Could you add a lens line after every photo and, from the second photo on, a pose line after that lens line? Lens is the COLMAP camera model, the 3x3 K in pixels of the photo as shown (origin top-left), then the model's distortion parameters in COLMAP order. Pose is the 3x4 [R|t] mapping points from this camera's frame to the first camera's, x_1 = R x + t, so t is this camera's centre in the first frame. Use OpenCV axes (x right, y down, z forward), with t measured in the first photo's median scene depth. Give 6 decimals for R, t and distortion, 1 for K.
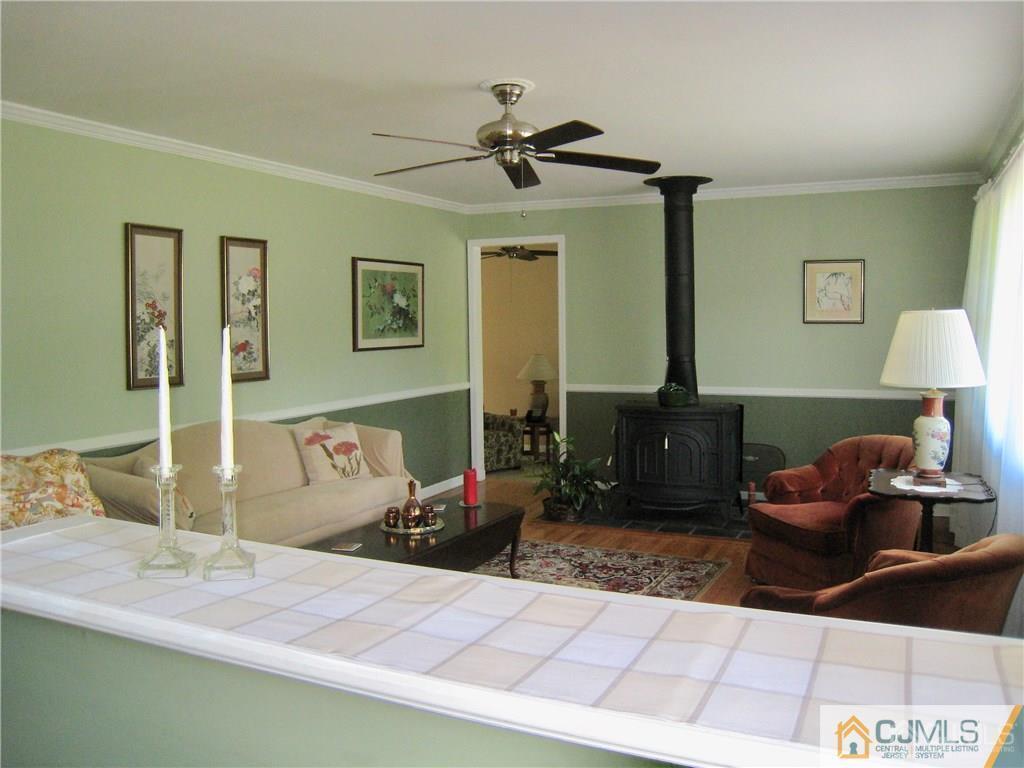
lens RADIAL K [[856.1, 0, 512.0], [0, 856.1, 384.0], [0, 0, 1]] dist [-0.160390, 0.135807]
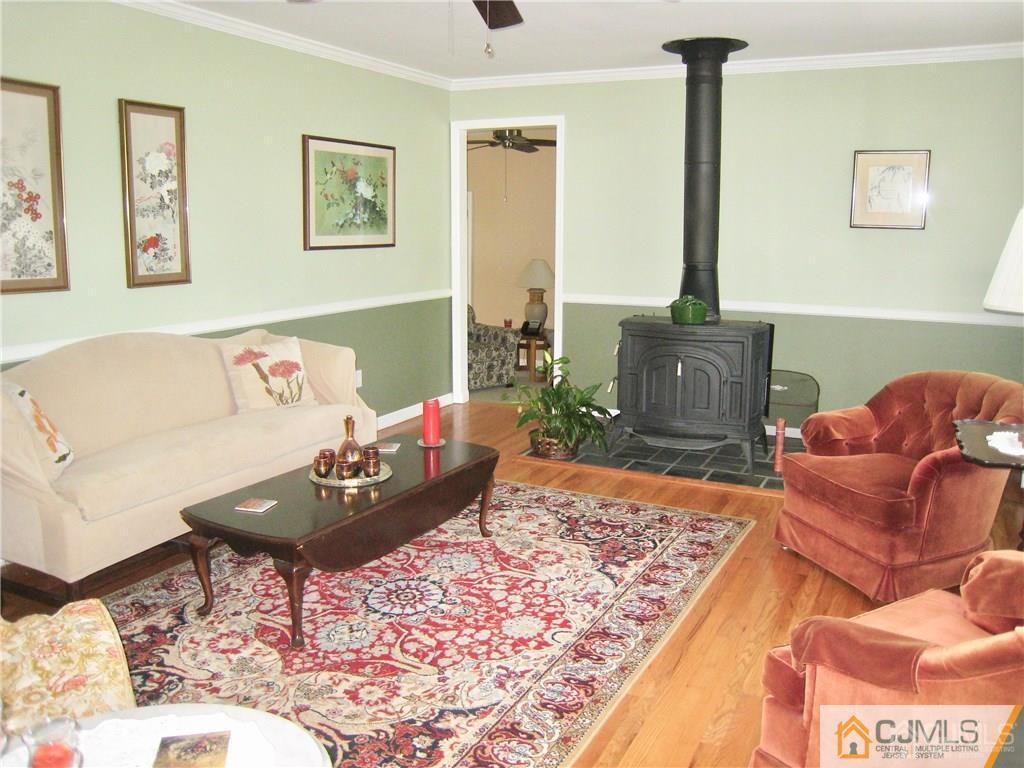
lens RADIAL K [[856.1, 0, 512.0], [0, 856.1, 384.0], [0, 0, 1]] dist [-0.160390, 0.135807]
pose [[0.999767, 0.020031, -0.008103, 0.028775], [-0.019037, 0.993941, 0.108250, -0.001837], [0.010223, -0.108071, 0.994091, 0.194648]]
